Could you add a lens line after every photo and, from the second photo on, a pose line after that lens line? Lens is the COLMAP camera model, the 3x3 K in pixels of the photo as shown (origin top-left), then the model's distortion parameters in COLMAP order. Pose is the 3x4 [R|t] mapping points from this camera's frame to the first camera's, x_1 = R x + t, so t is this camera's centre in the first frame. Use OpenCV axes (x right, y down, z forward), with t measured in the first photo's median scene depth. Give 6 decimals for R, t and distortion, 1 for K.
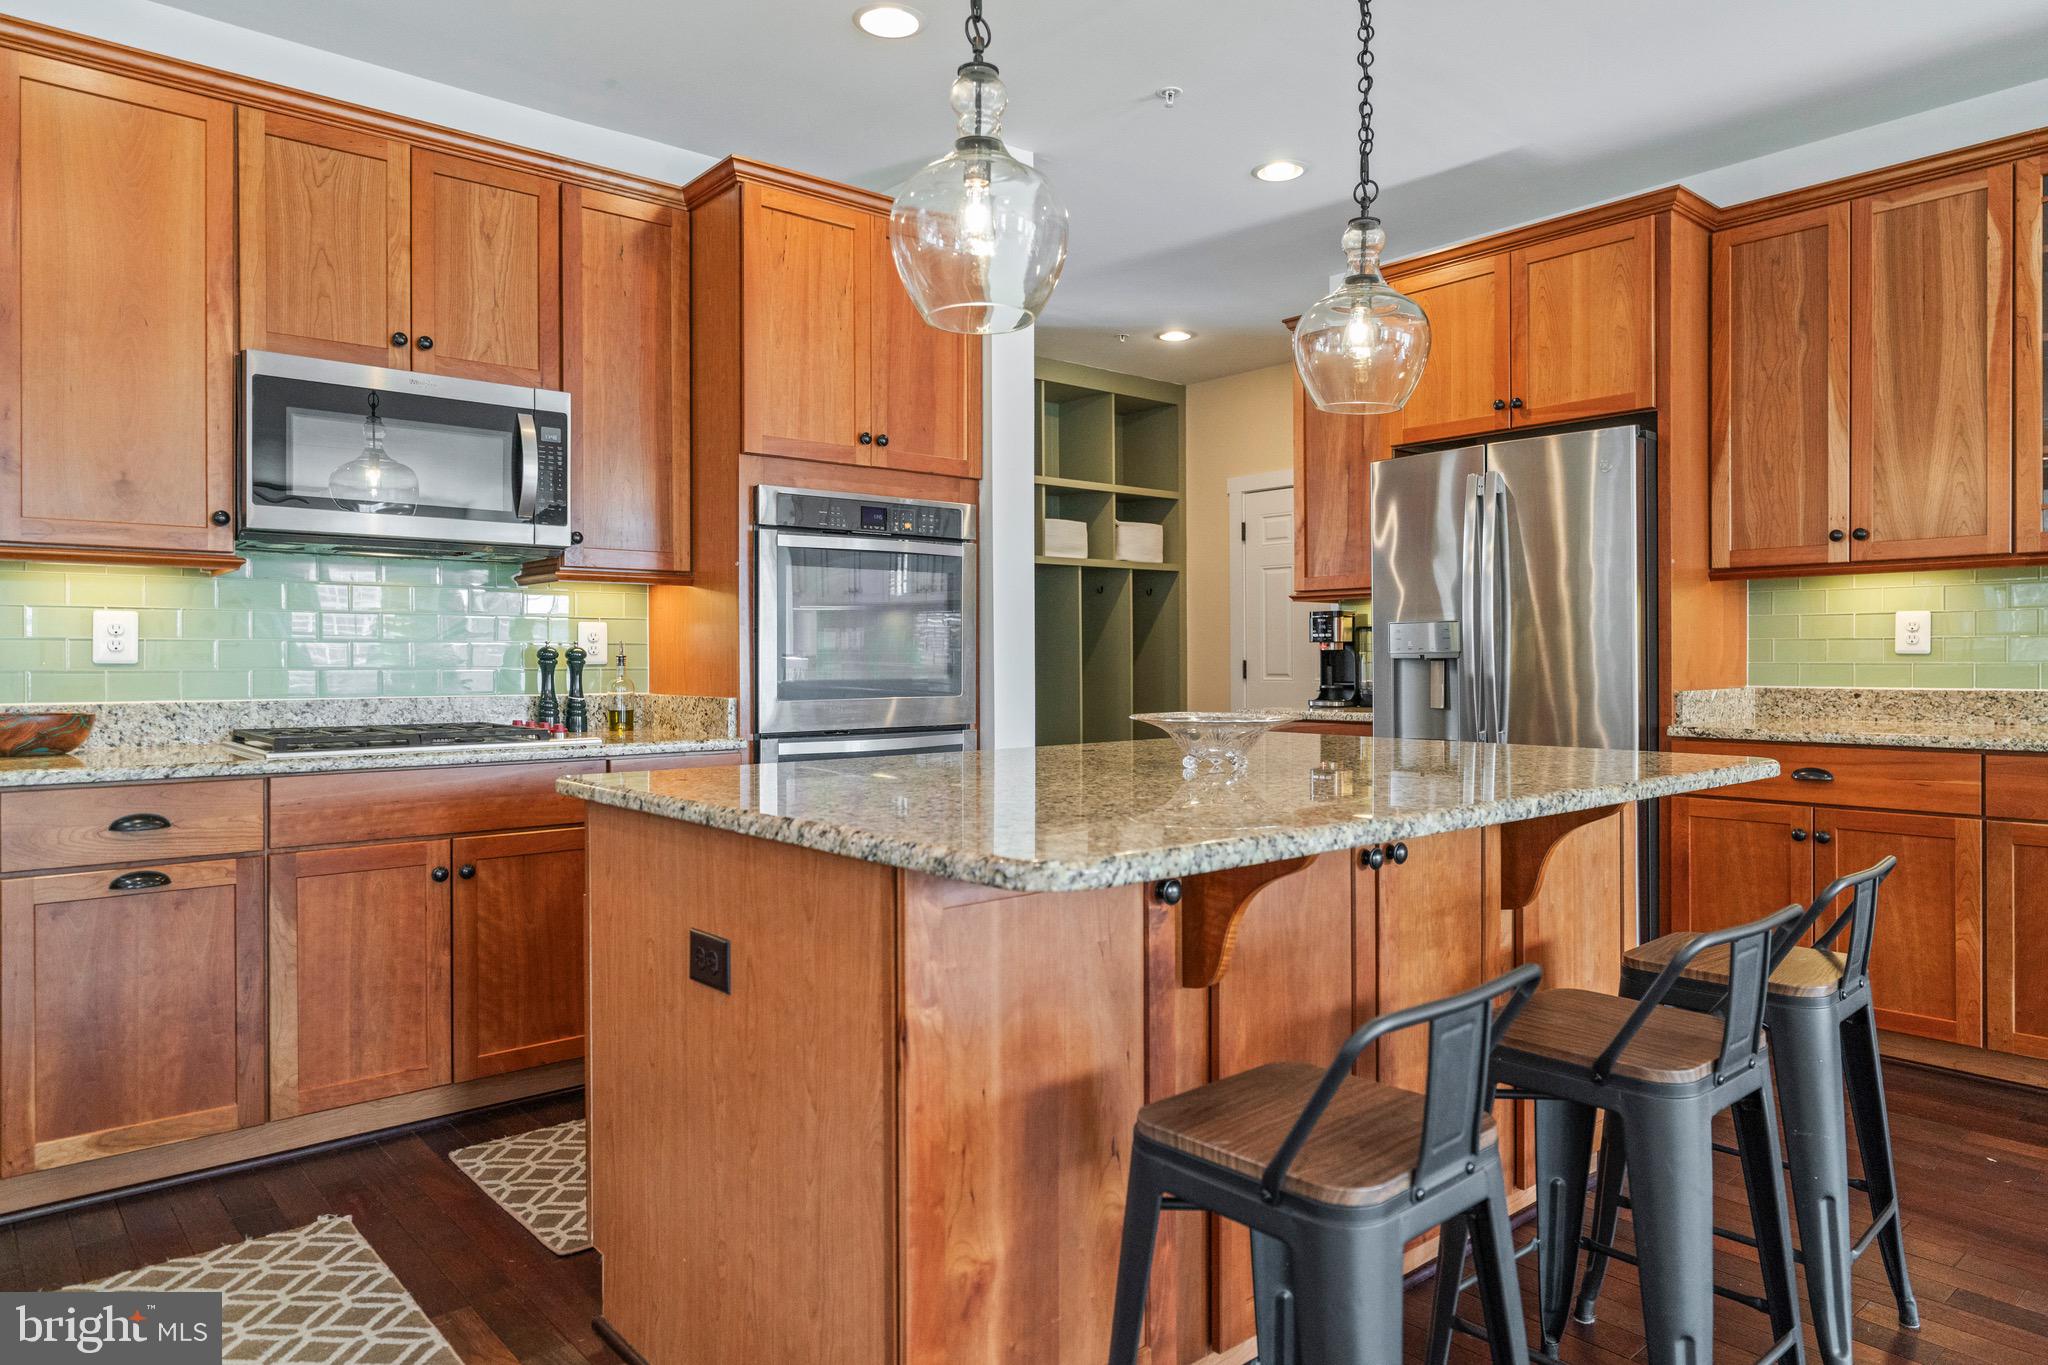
lens RADIAL K [[1273.0, 0, 1043.4], [0, 1273.0, 666.3], [0, 0, 1]] dist [-0.007986, 0.006597]
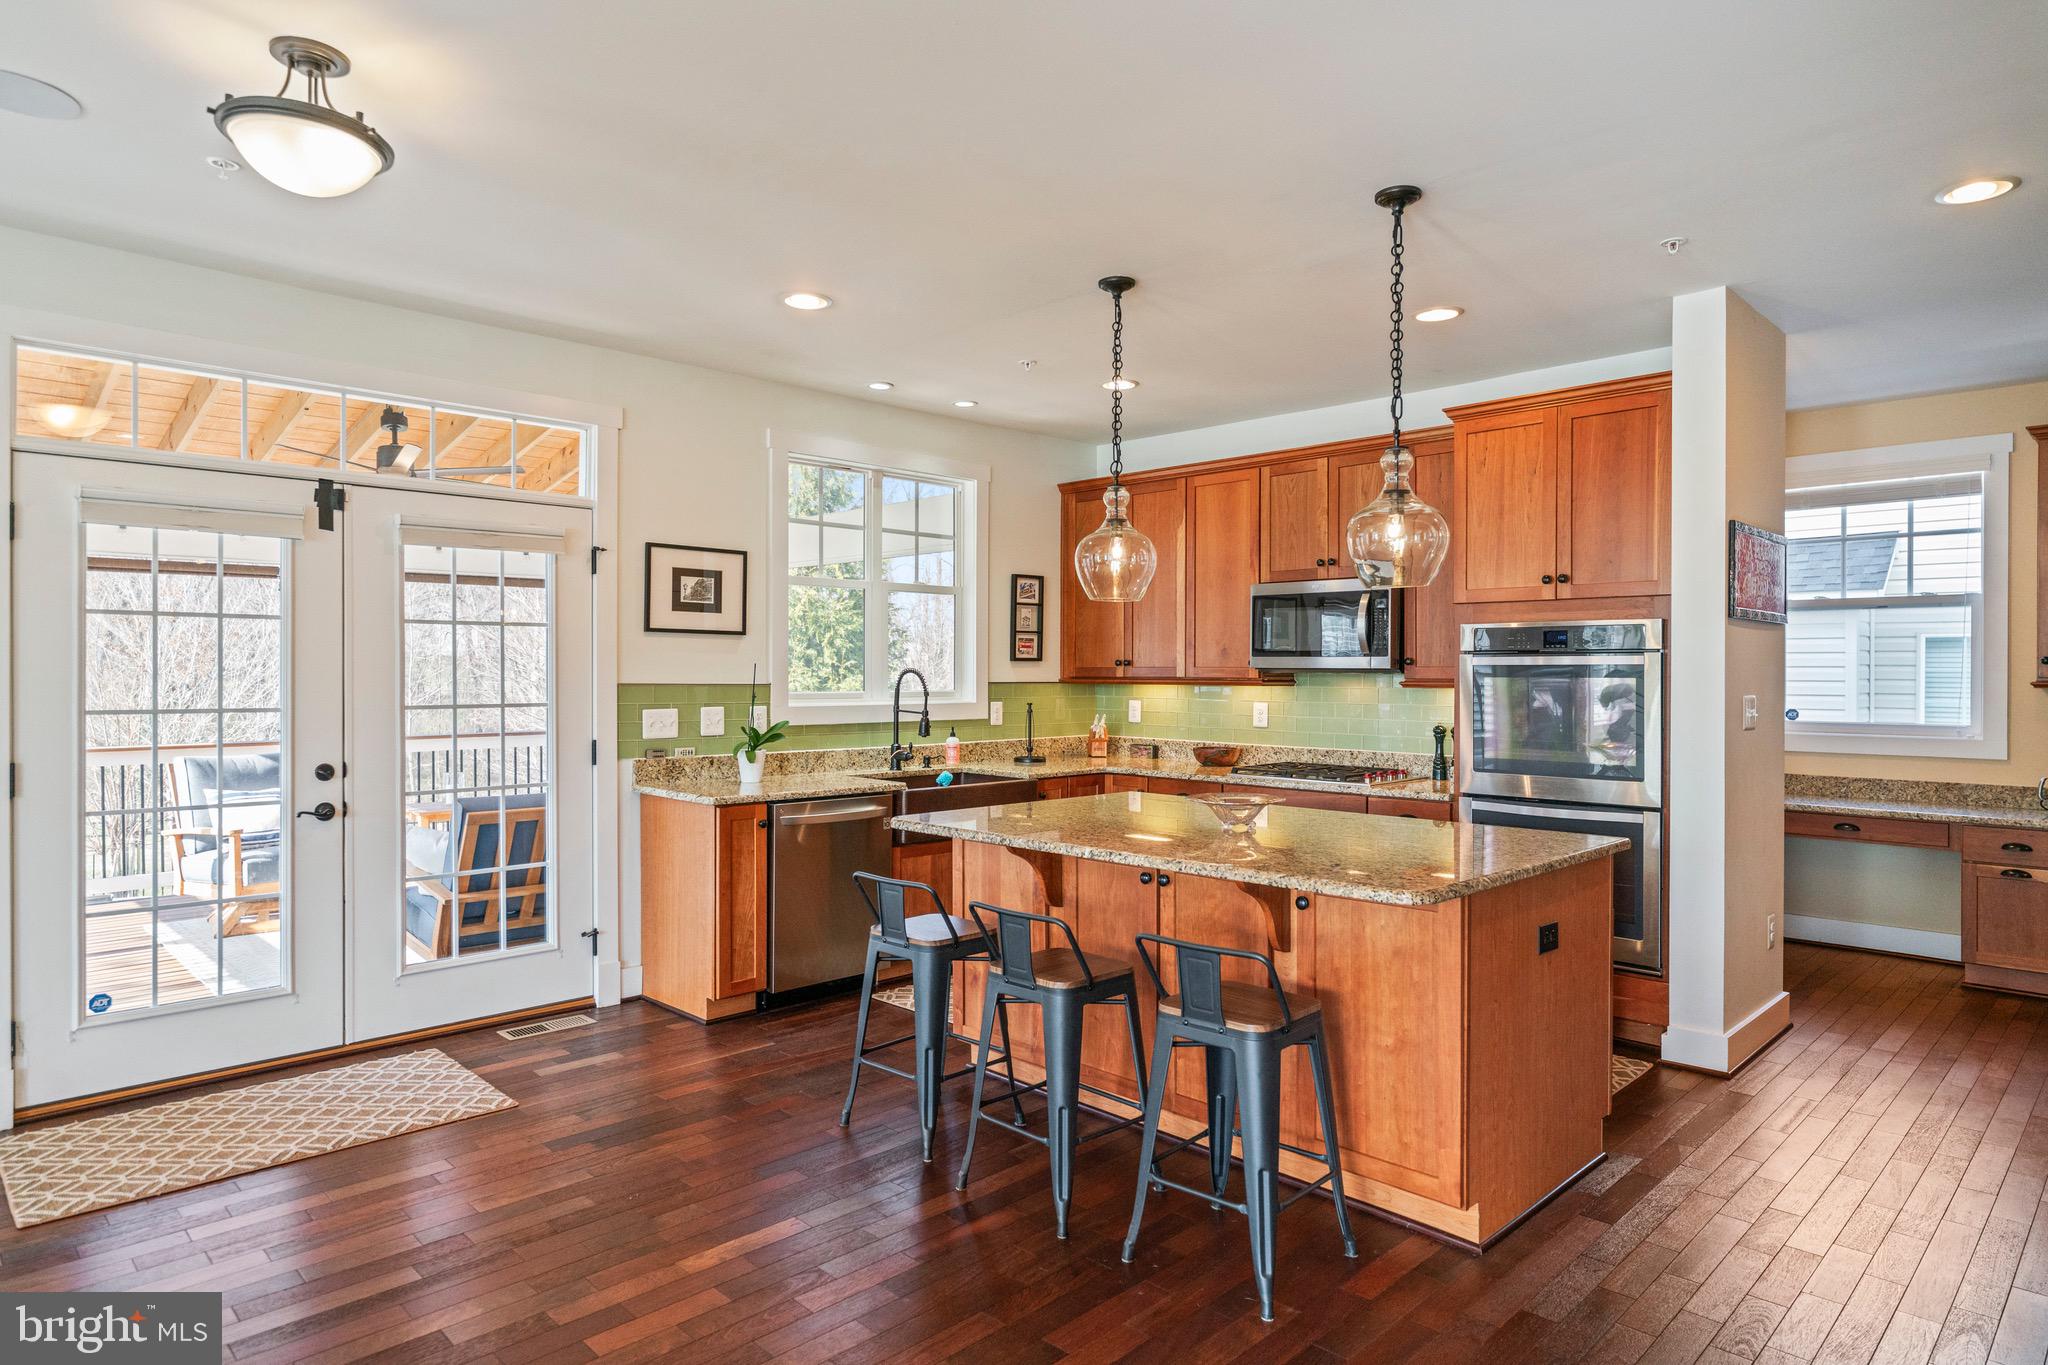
lens RADIAL K [[1203.3, 0, 1019.9], [0, 1203.3, 676.3], [0, 0, 1]] dist [-0.010538, 0.006898]
pose [[0.063617, 0.006159, -0.997955, 1.122511], [-0.008919, 0.999945, 0.005603, -0.084808], [0.997935, 0.008545, 0.063669, 0.396281]]
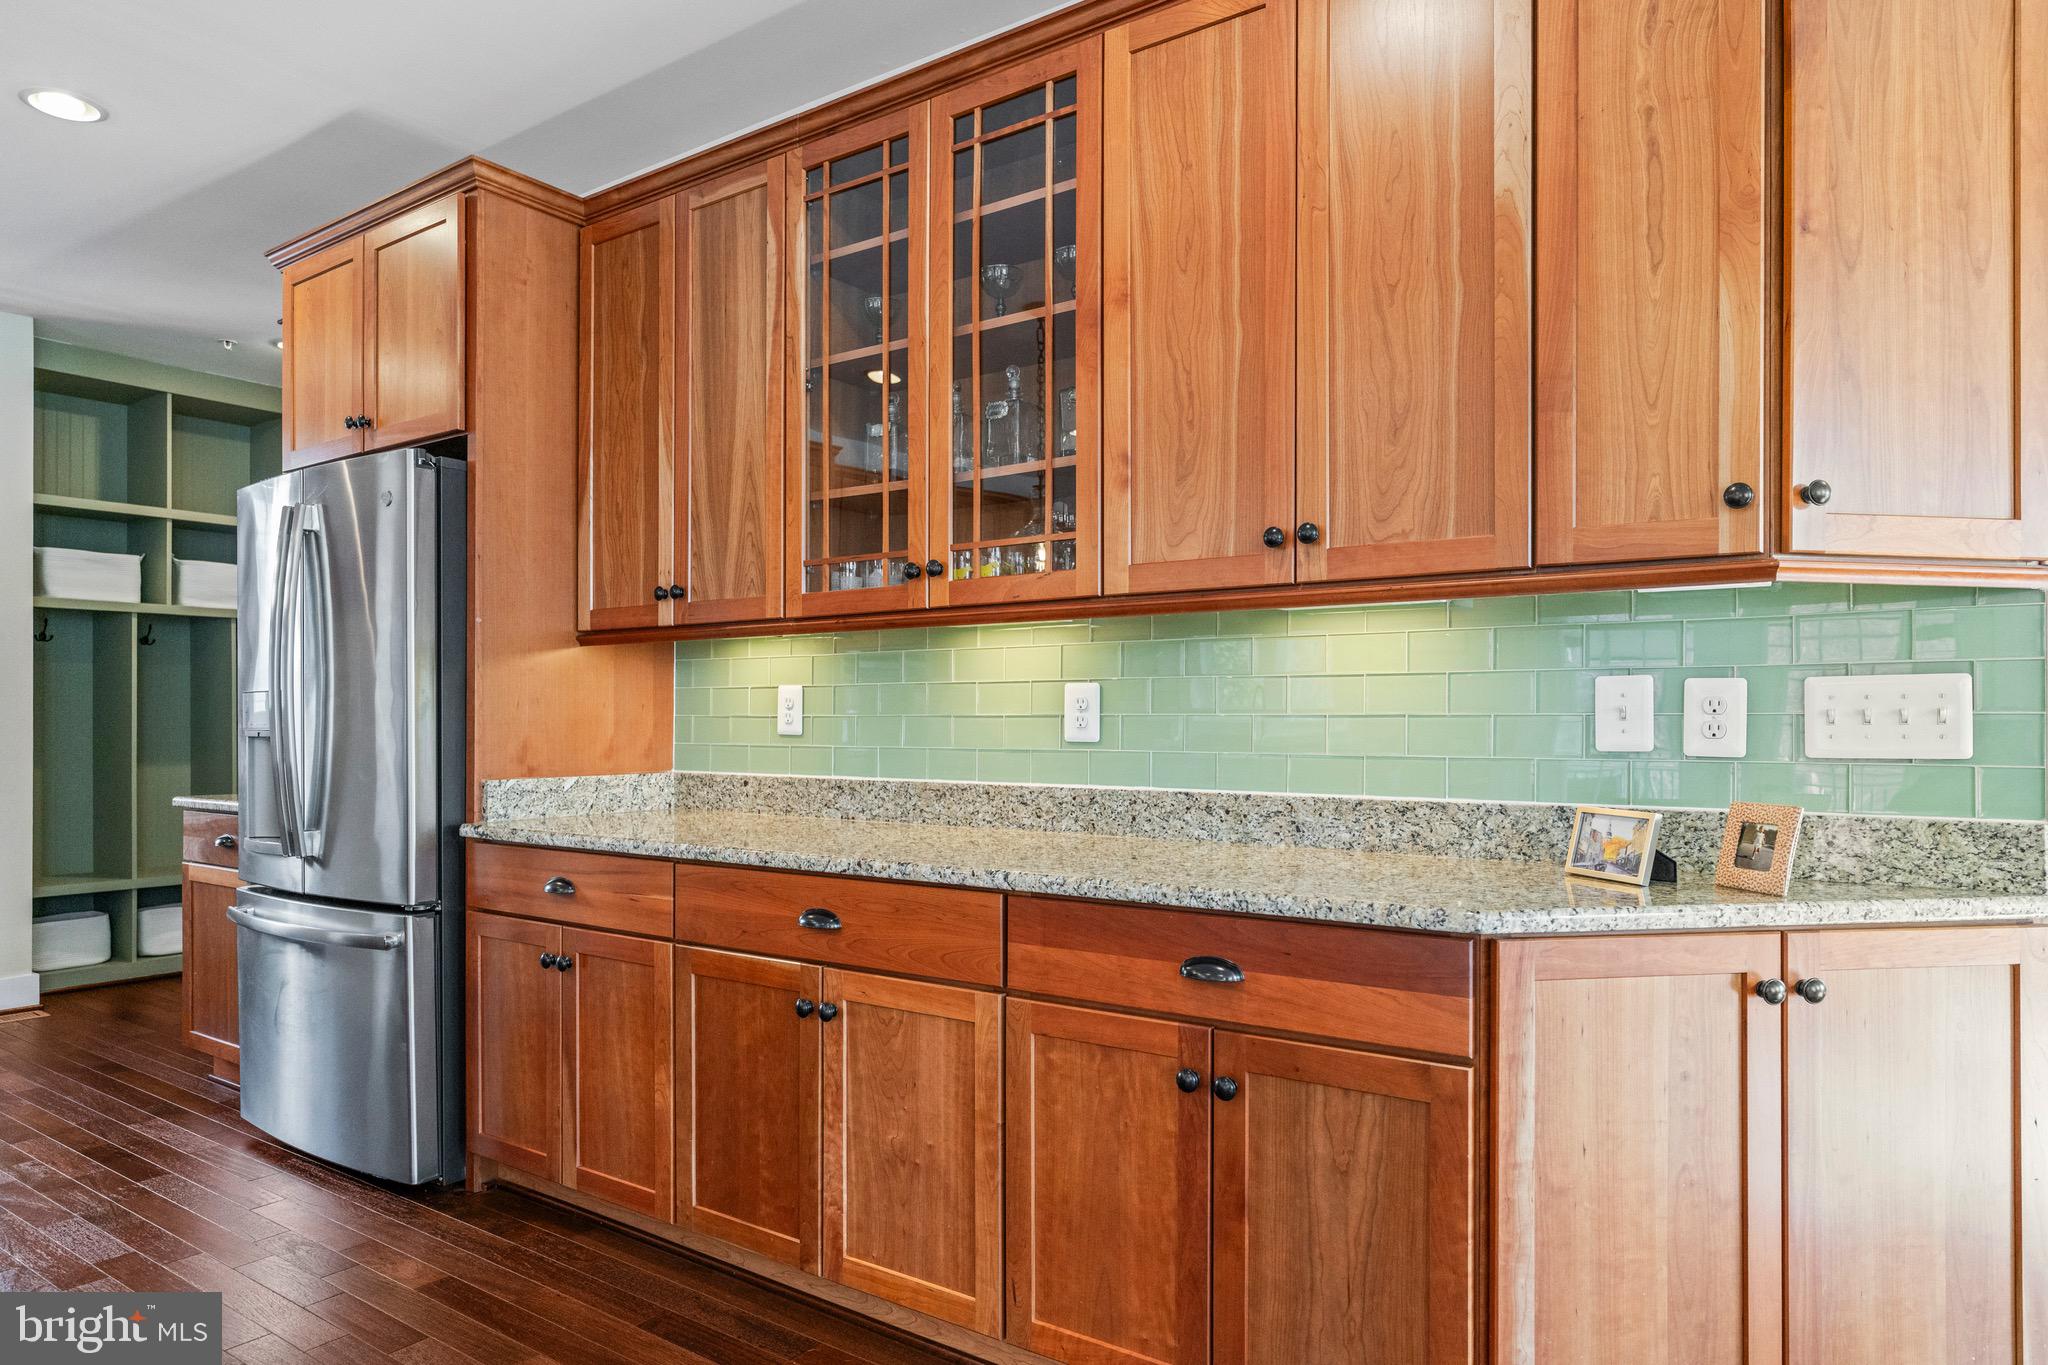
lens RADIAL K [[1234.1, 0, 1019.8], [0, 1234.1, 722.7], [0, 0, 1]] dist [-0.004823, 0.002751]
pose [[0.971454, 0.005587, 0.237161, 0.695777], [-0.004235, 0.999972, -0.006208, -0.014787], [-0.237189, 0.005026, 0.971450, 0.165564]]
